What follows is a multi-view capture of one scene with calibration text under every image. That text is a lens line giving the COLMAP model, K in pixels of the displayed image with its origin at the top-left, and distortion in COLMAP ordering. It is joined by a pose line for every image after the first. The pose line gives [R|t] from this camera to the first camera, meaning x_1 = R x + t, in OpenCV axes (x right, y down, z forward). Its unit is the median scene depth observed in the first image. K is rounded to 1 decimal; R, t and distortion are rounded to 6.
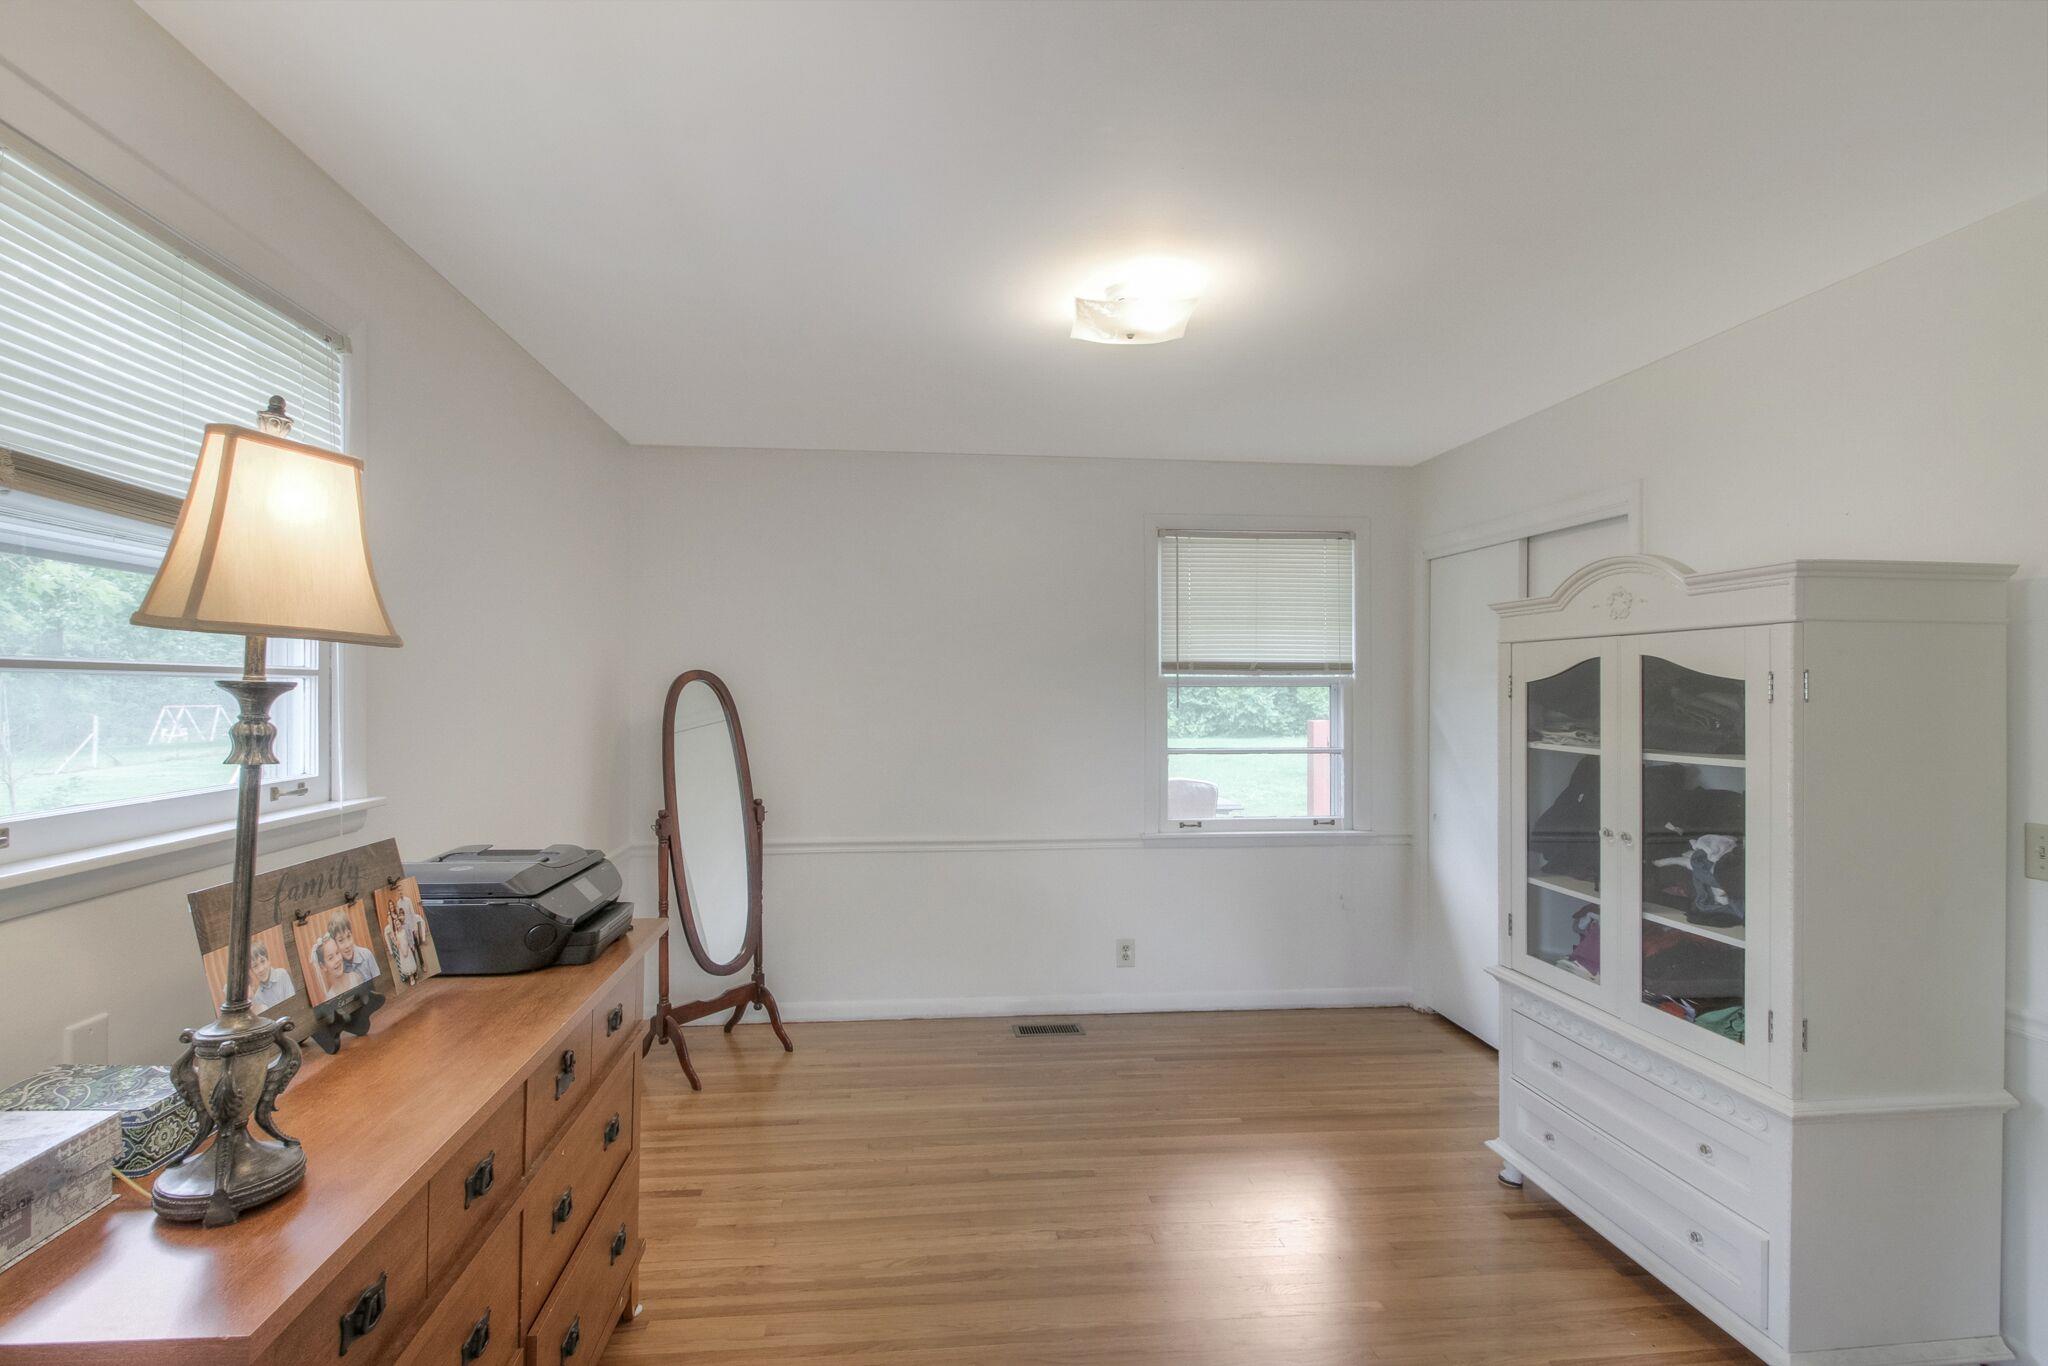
lens RADIAL K [[977.9, 0, 988.4], [0, 977.9, 687.6], [0, 0, 1]] dist [-0.000947, 0.000050]
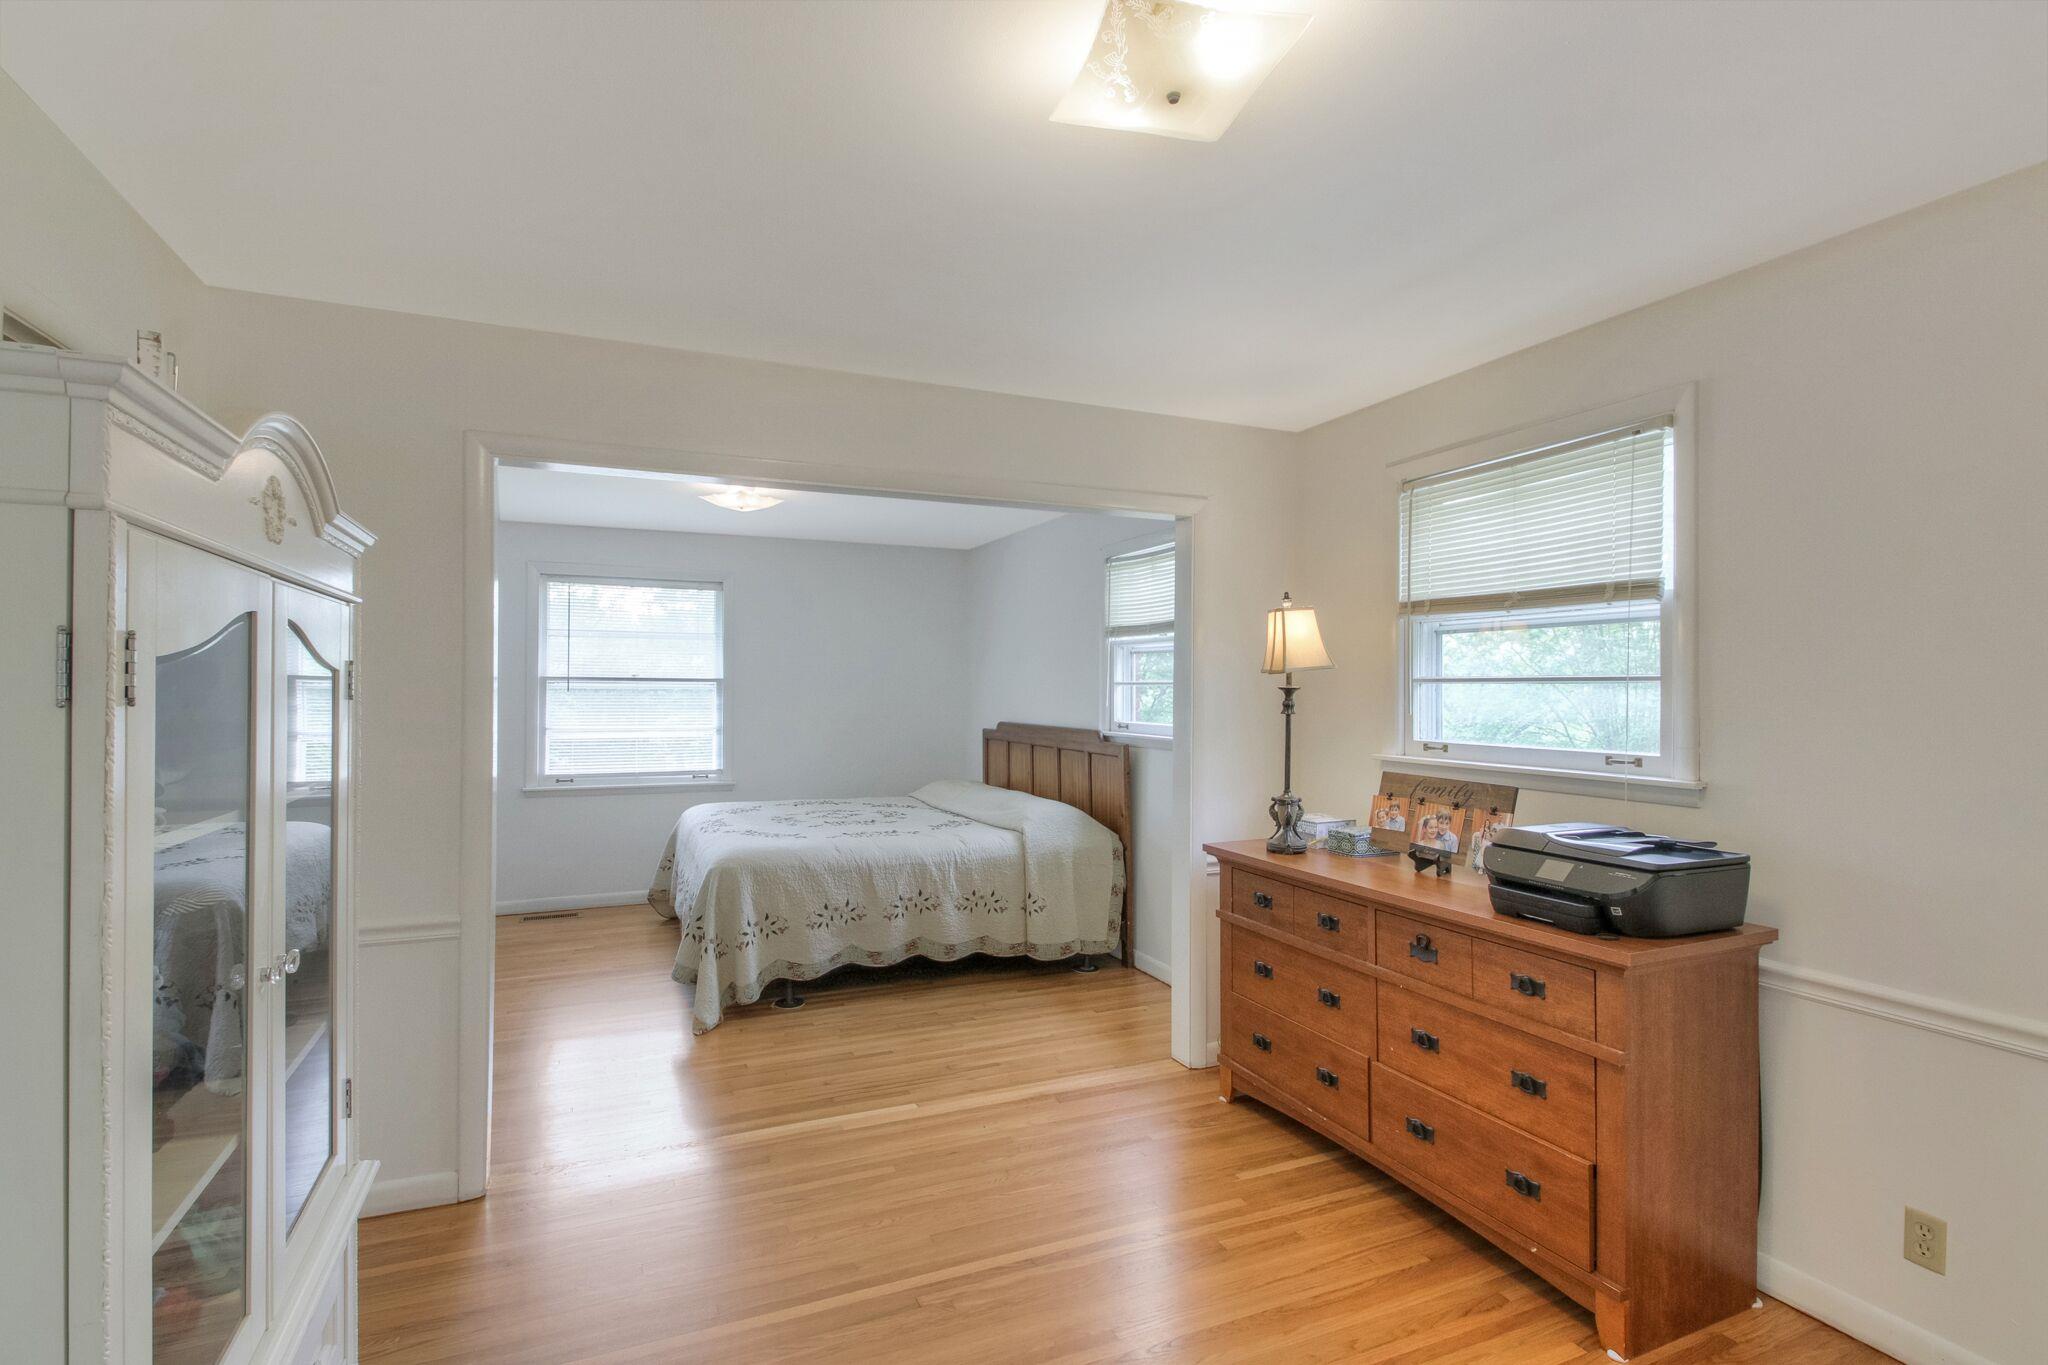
lens RADIAL K [[977.9, 0, 988.4], [0, 977.9, 687.1], [0, 0, 1]] dist [-0.000947, 0.000050]
pose [[-0.955025, -0.008039, -0.296415, 0.712989], [-0.005786, 0.999947, -0.008478, 0.015191], [0.296468, -0.006381, -0.955022, 2.450016]]
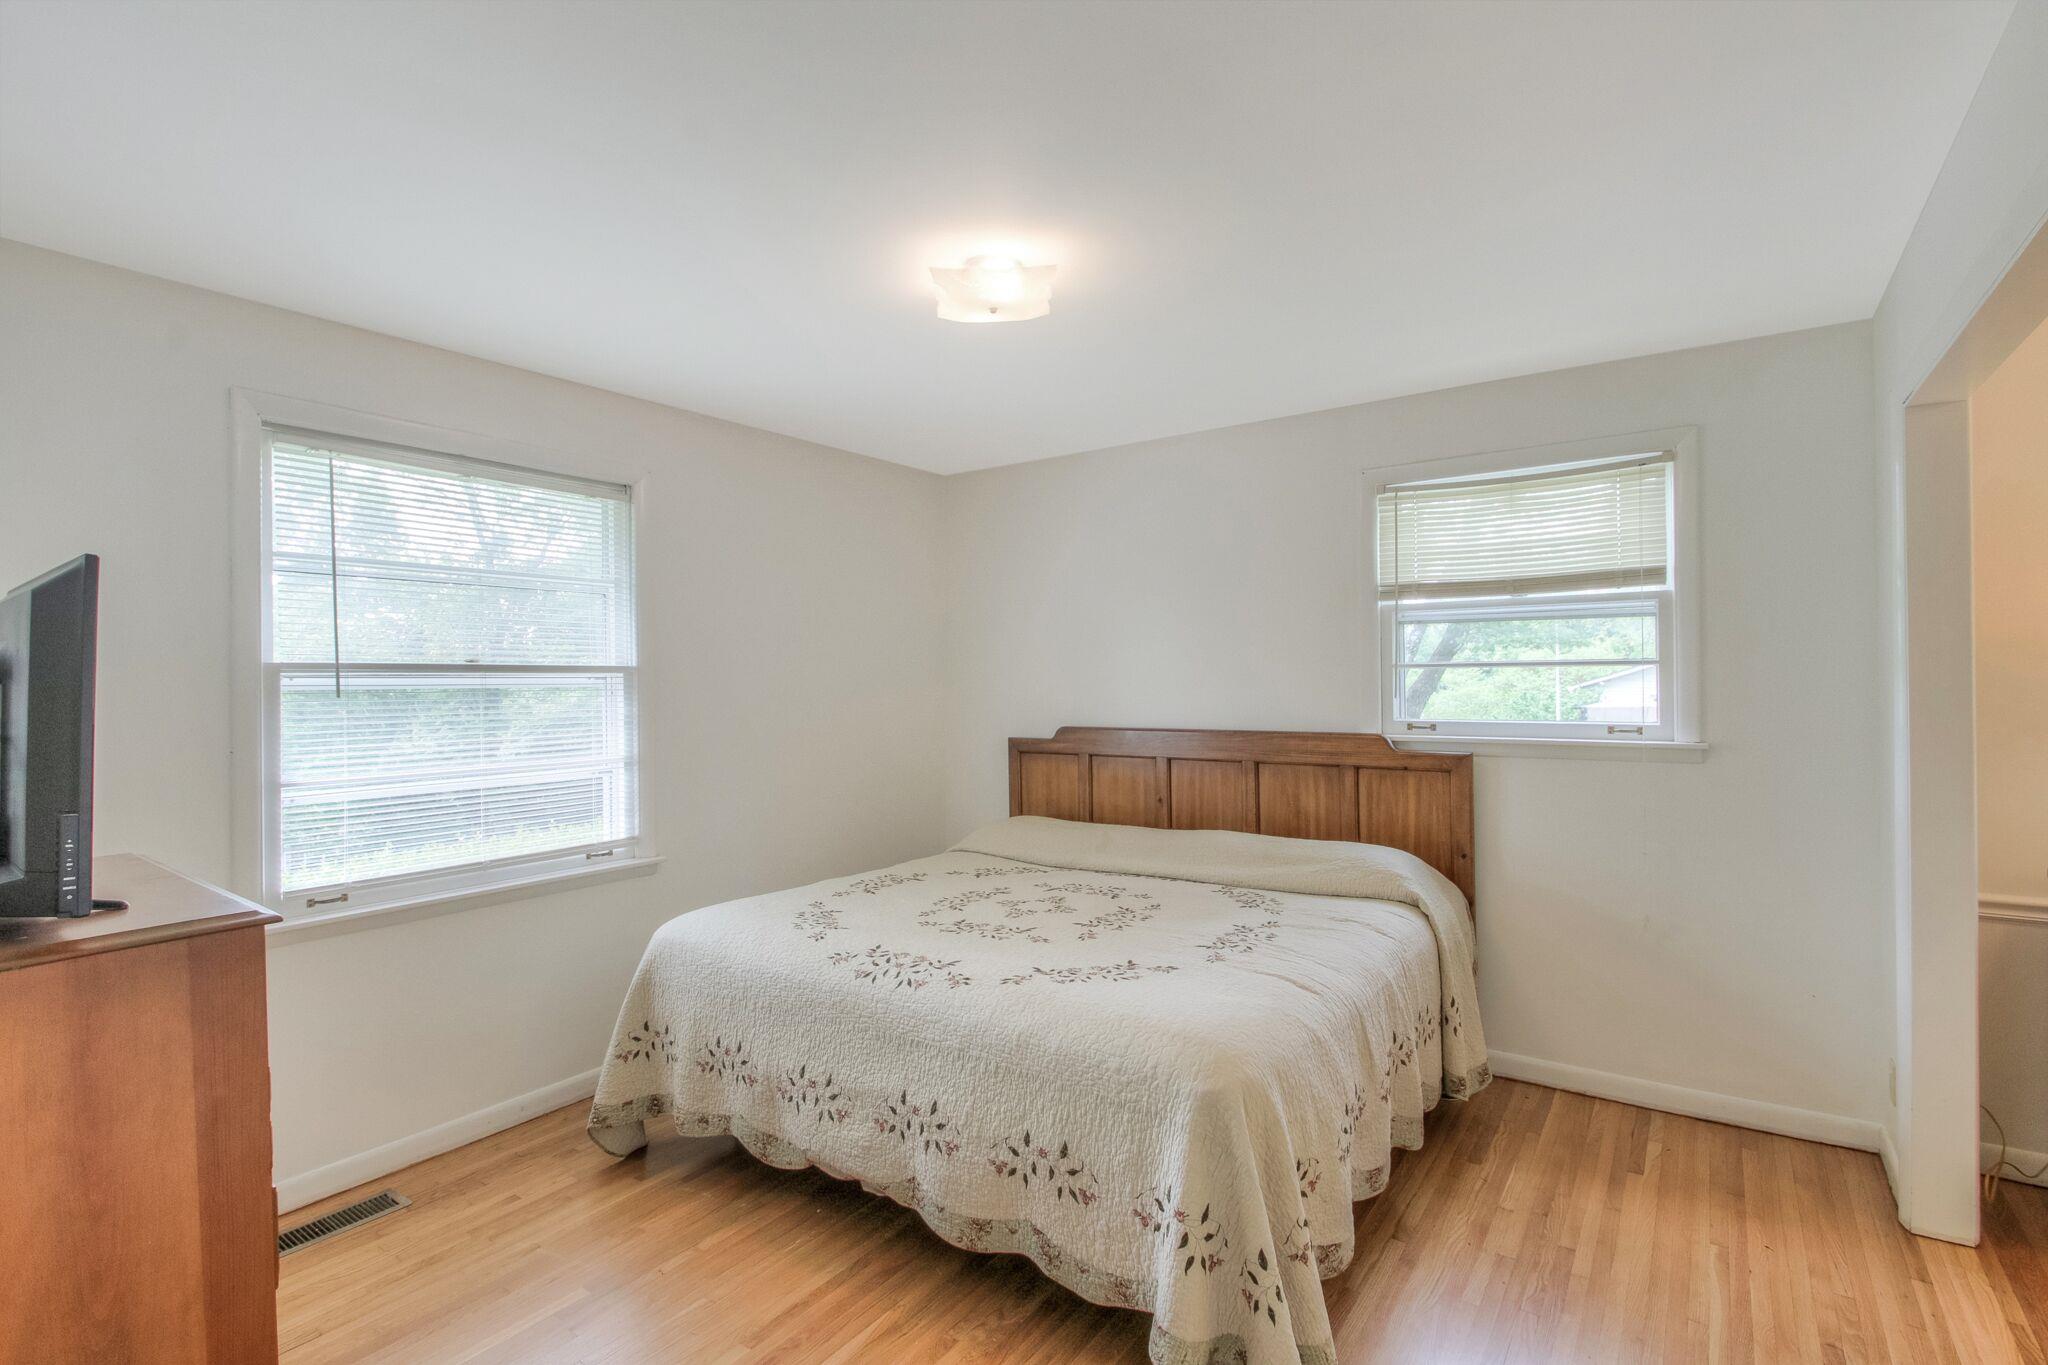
lens RADIAL K [[977.9, 0, 988.4], [0, 977.9, 687.1], [0, 0, 1]] dist [-0.000947, 0.000050]
pose [[-0.661690, 0.010197, -0.749709, 1.678822], [0.013489, 0.999908, 0.001695, 0.004288], [0.749657, -0.008991, -0.661766, 0.241041]]
